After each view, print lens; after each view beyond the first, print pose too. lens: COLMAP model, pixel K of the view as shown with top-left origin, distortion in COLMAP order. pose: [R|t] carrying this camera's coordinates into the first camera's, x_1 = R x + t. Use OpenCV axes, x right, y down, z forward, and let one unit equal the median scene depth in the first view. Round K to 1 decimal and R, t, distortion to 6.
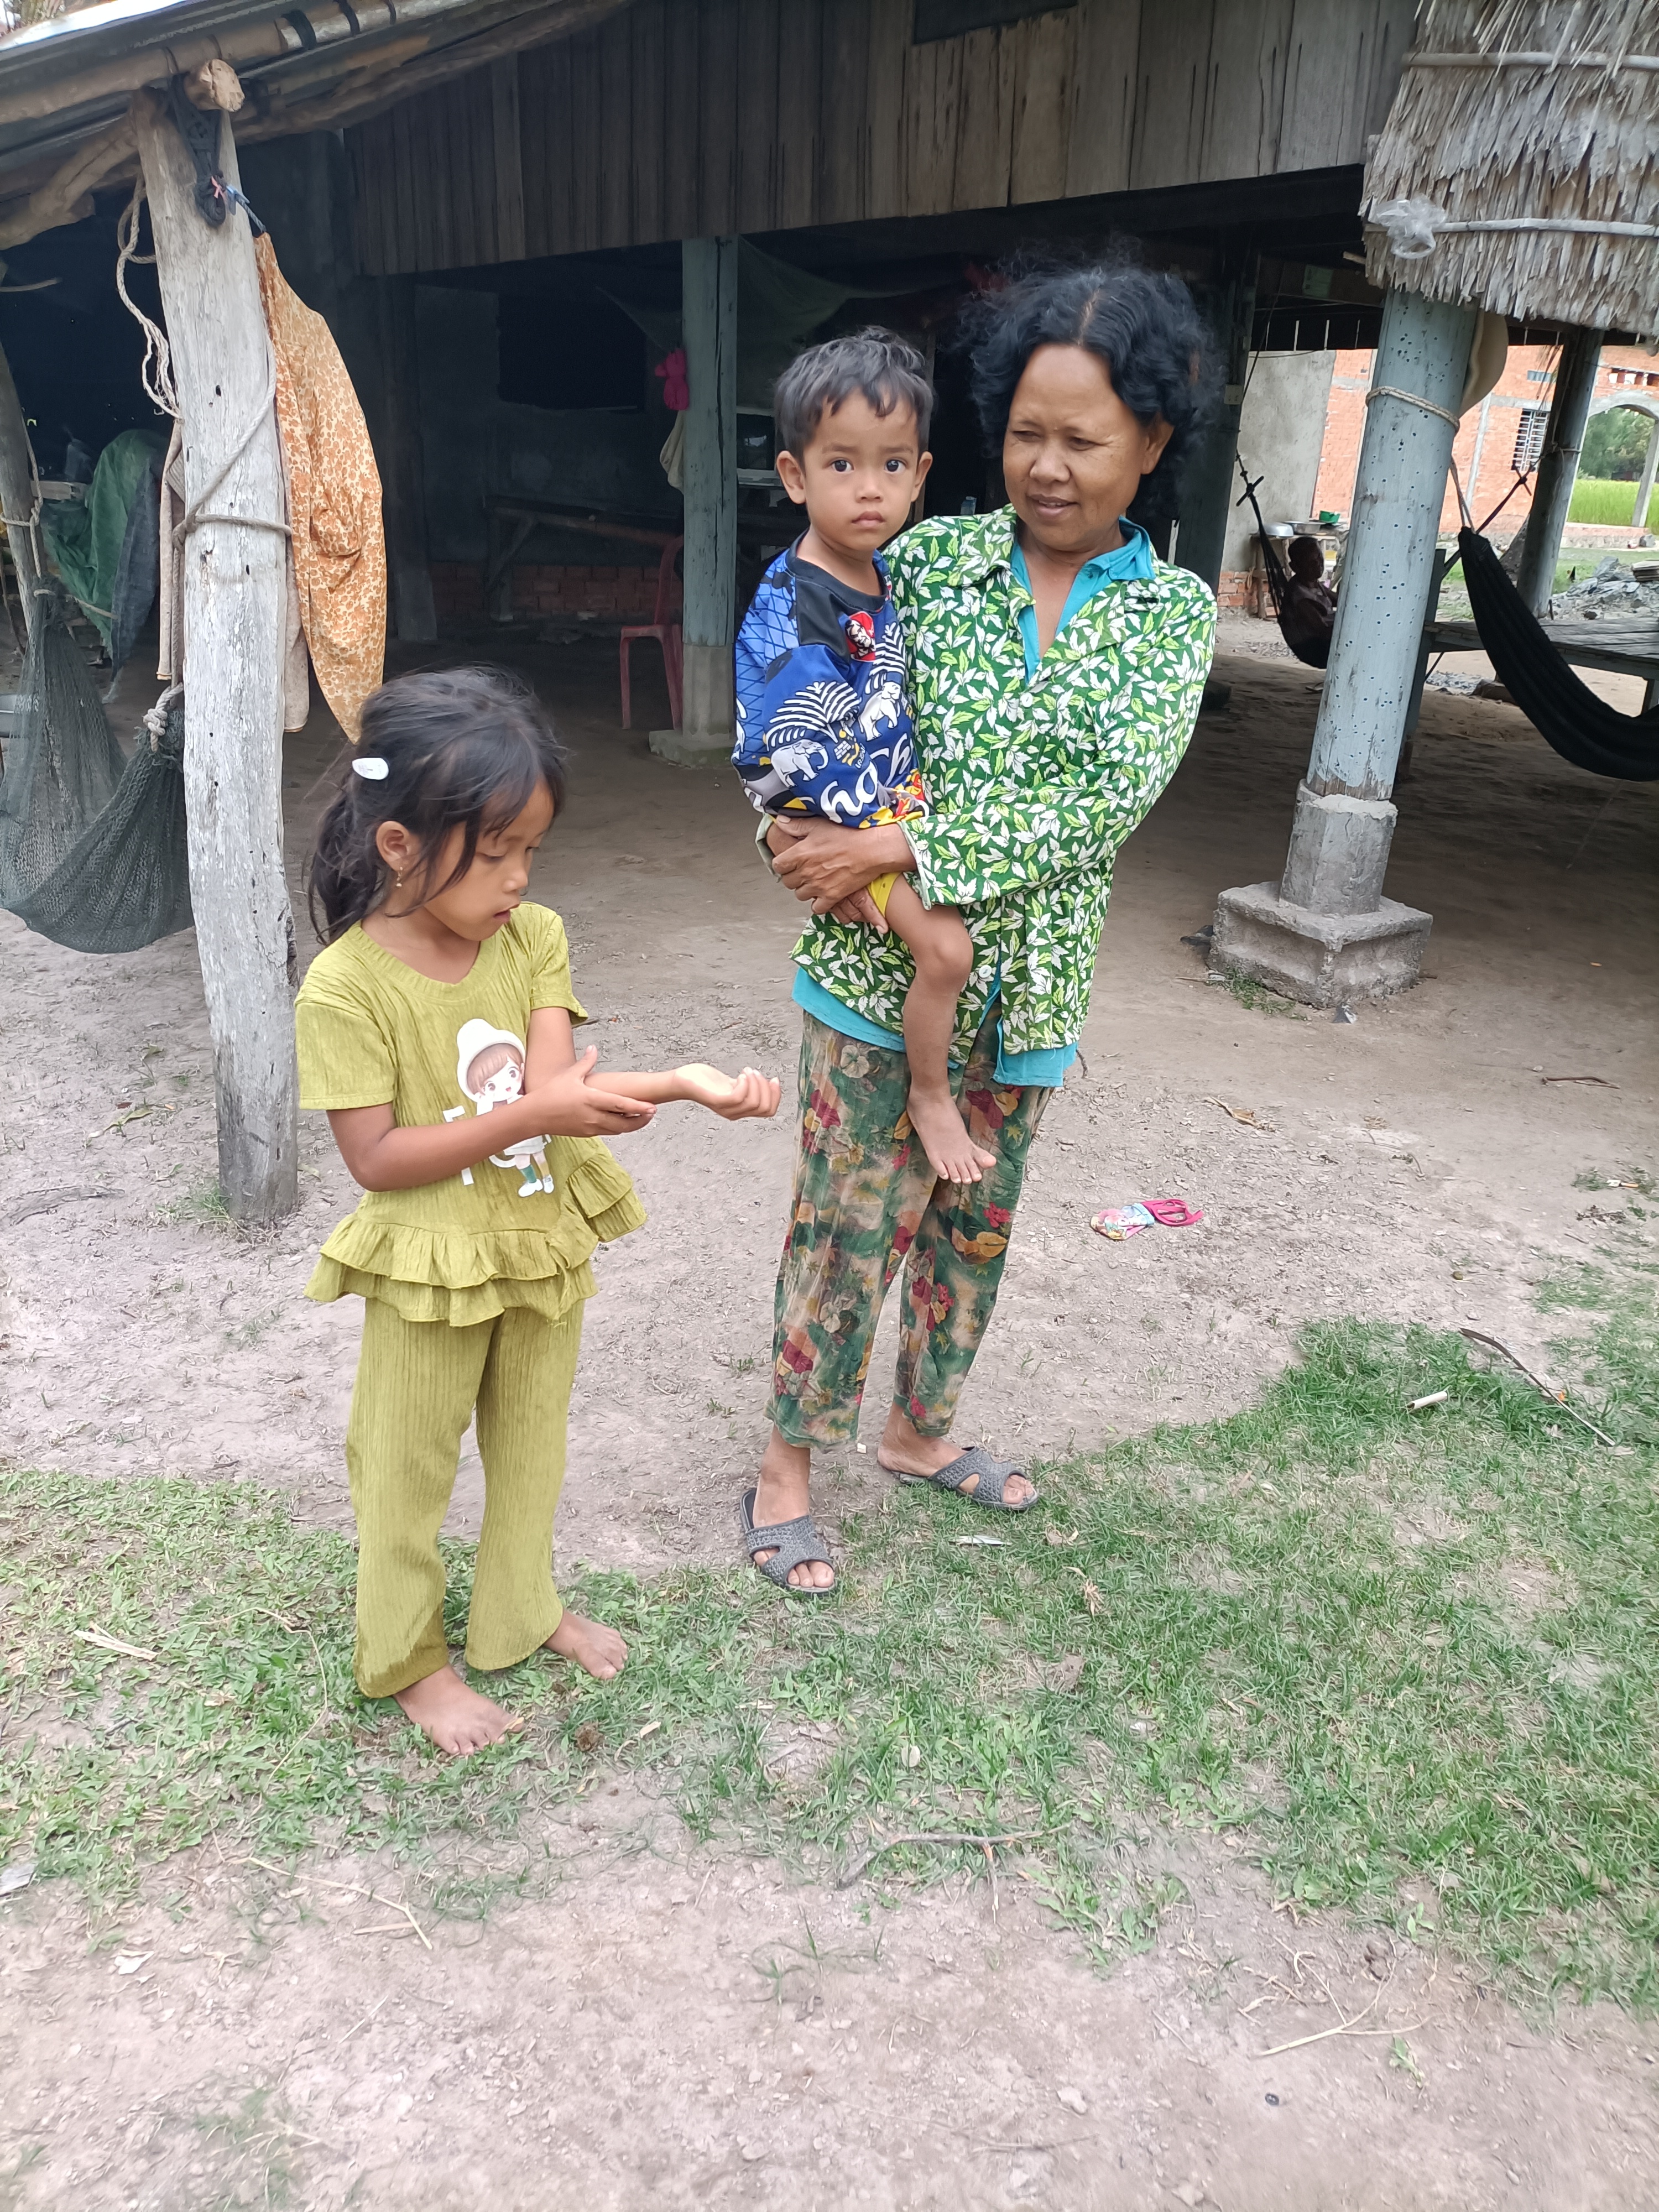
lens RADIAL K [[1624.8, 0, 826.5], [0, 1624.8, 1099.4], [0, 0, 1]] dist [0.003667, -0.013161]
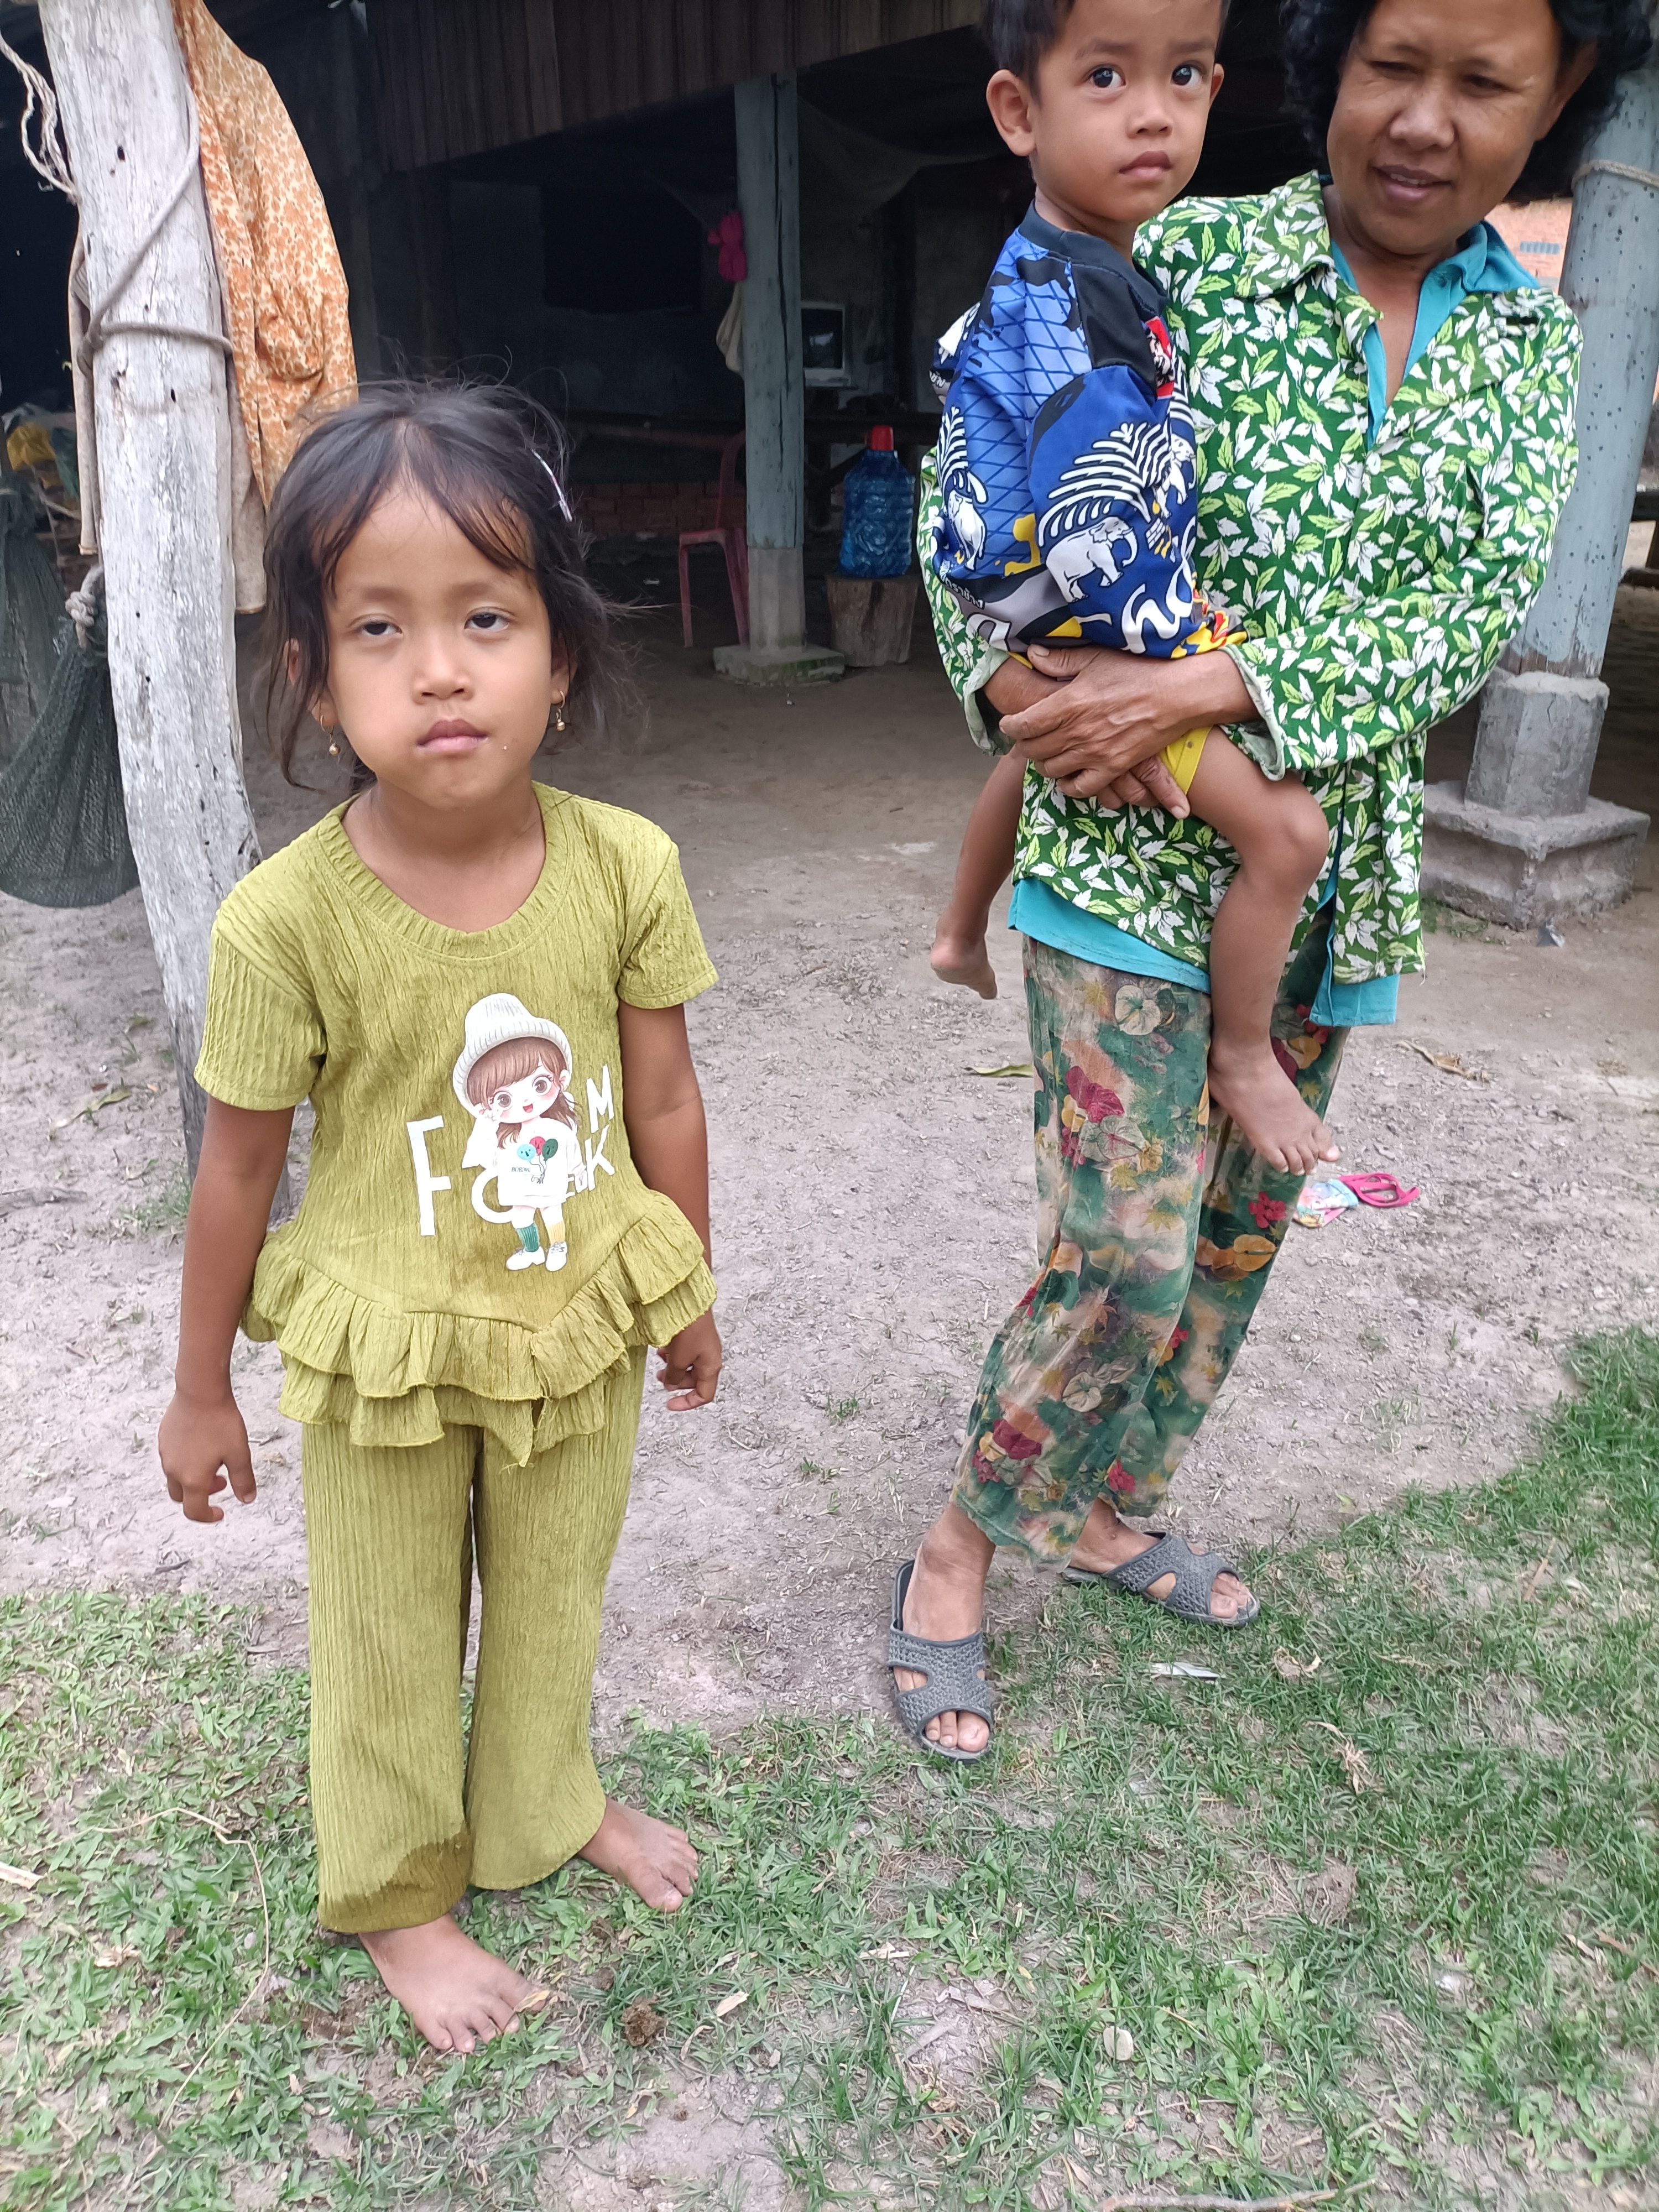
lens RADIAL K [[1672.9, 0, 832.9], [0, 1672.9, 1067.5], [0, 0, 1]] dist [-0.047781, 0.053084]
pose [[0.998541, -0.026863, -0.046841, -0.017319], [0.027442, 0.999554, 0.011749, -0.009315], [0.046505, -0.013017, 0.998833, 0.232542]]
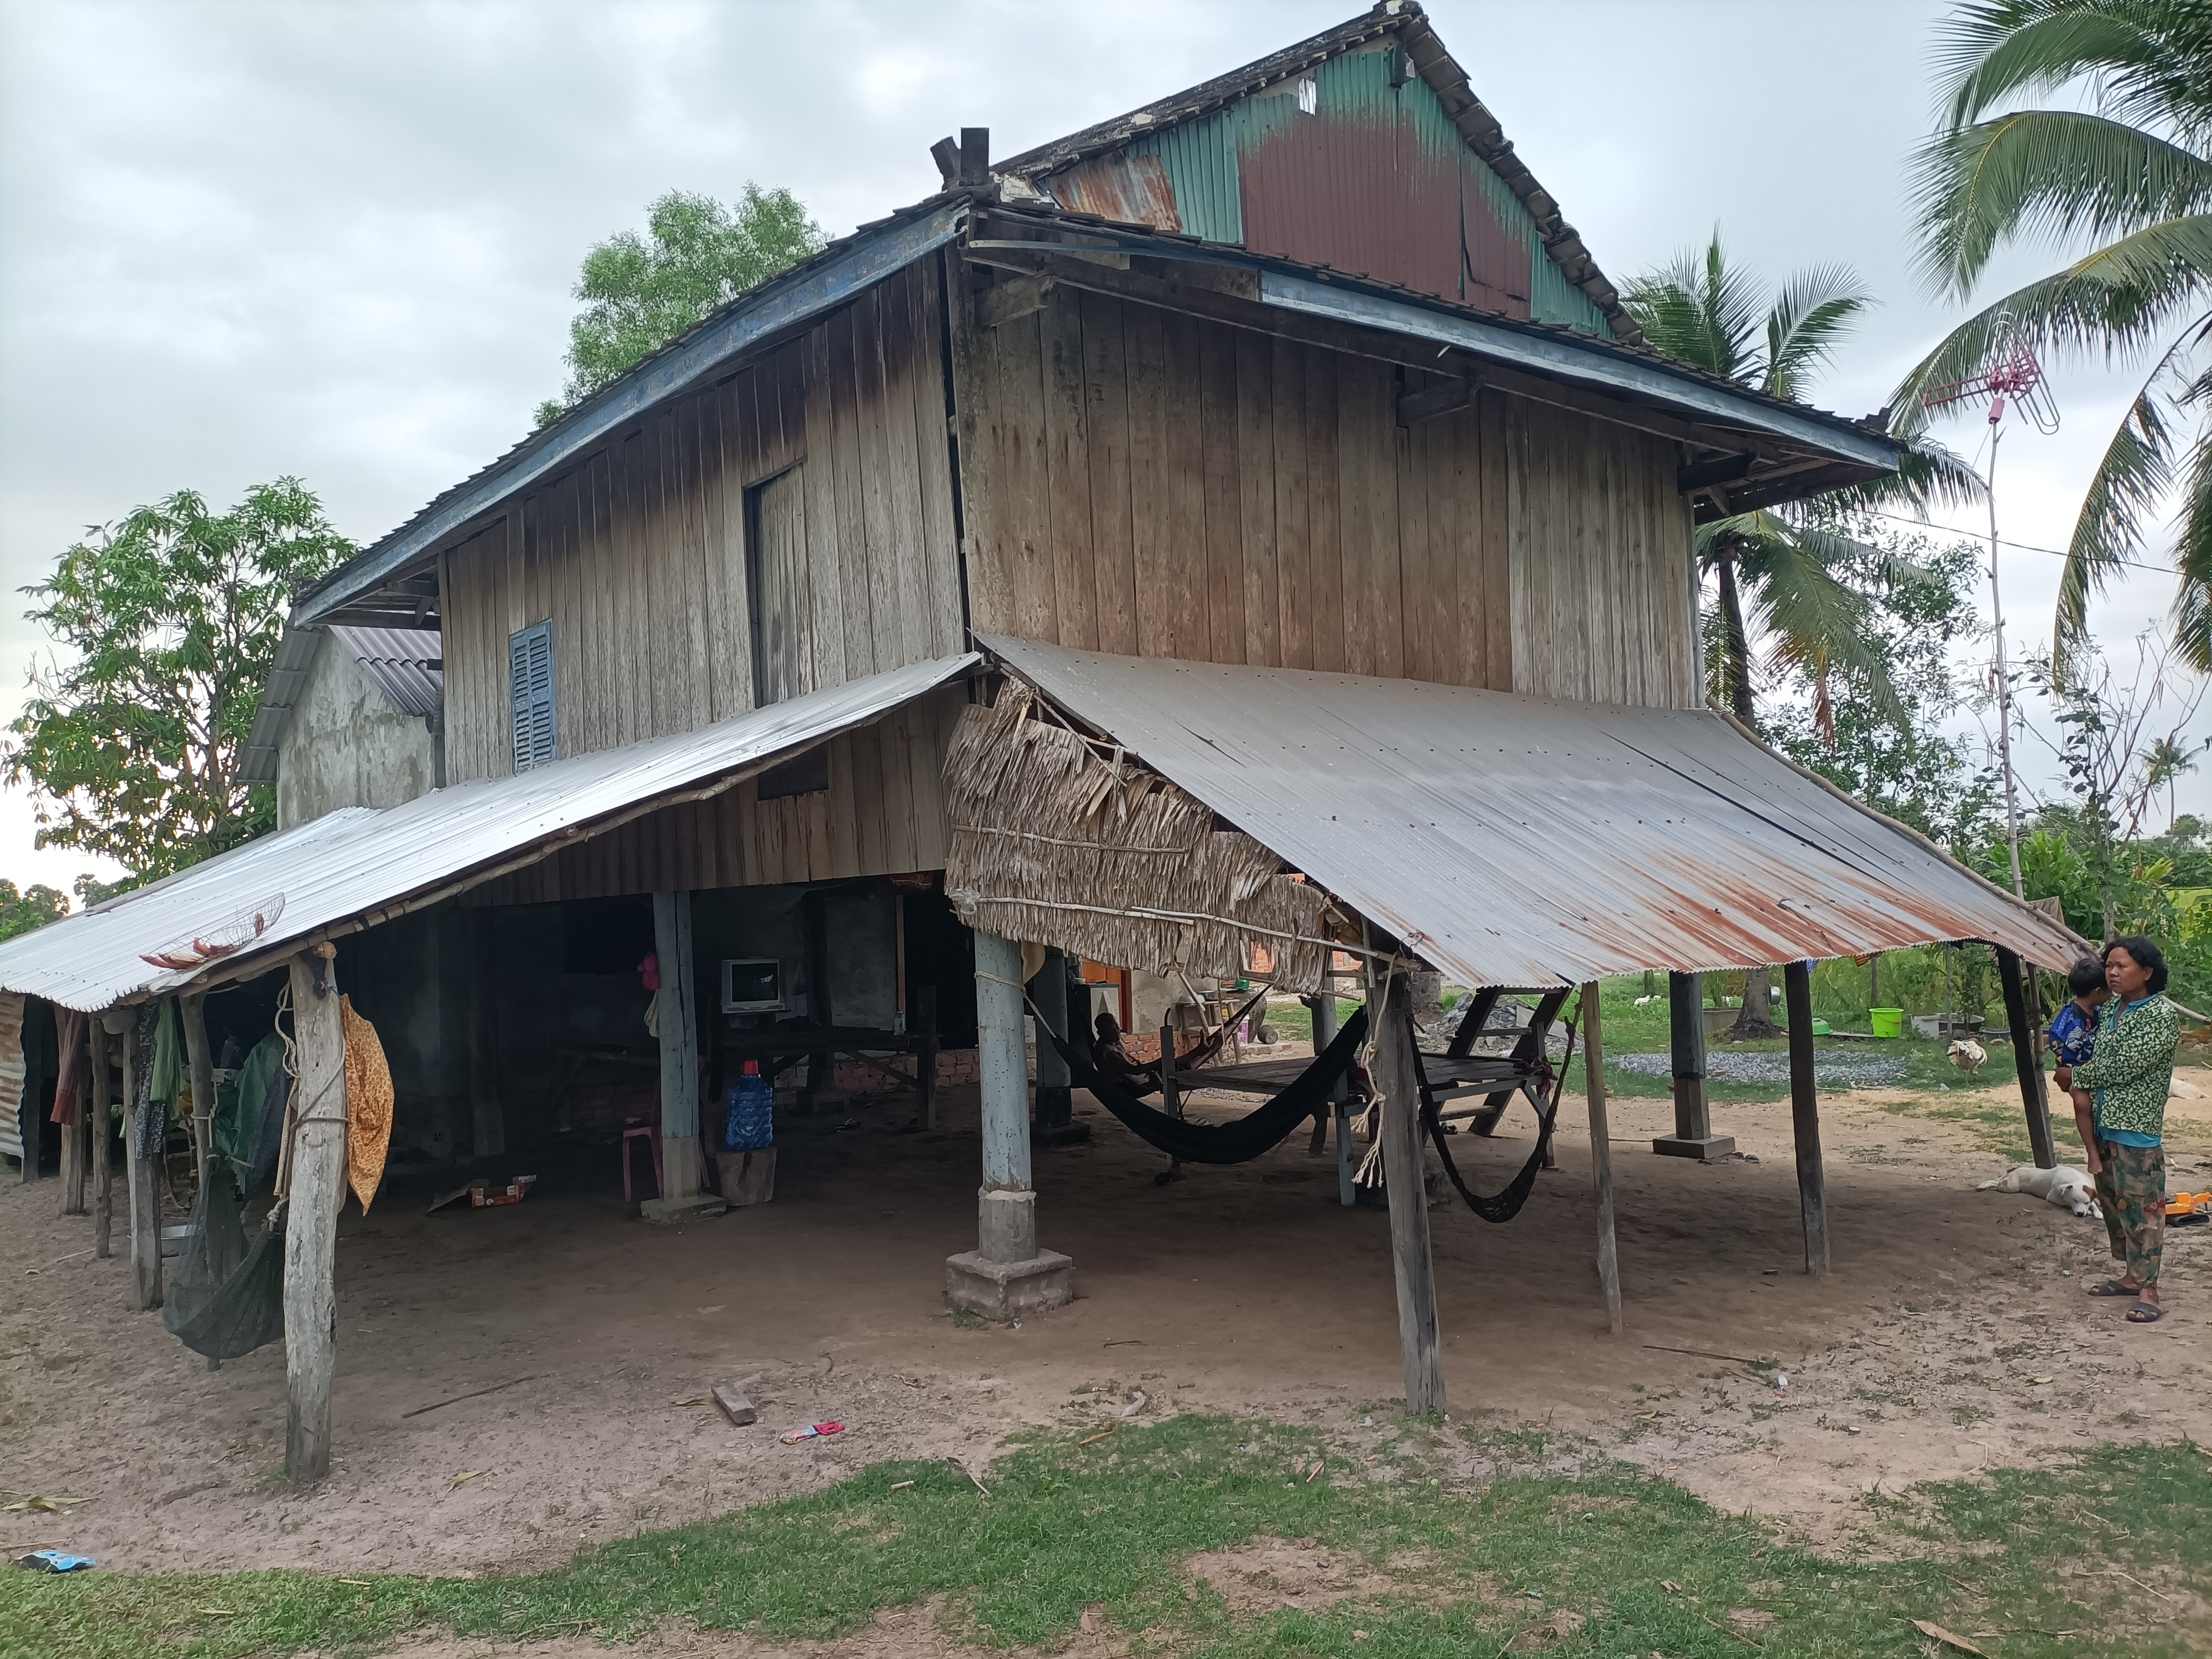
lens RADIAL K [[1616.6, 0, 1115.6], [0, 1616.6, 827.4], [0, 0, 1]] dist [0.063653, -0.092979]
pose [[0.991842, -0.080610, 0.098753, 0.523597], [0.114834, 0.901344, -0.417604, 0.339868], [-0.055348, 0.425537, 0.903247, -1.240922]]
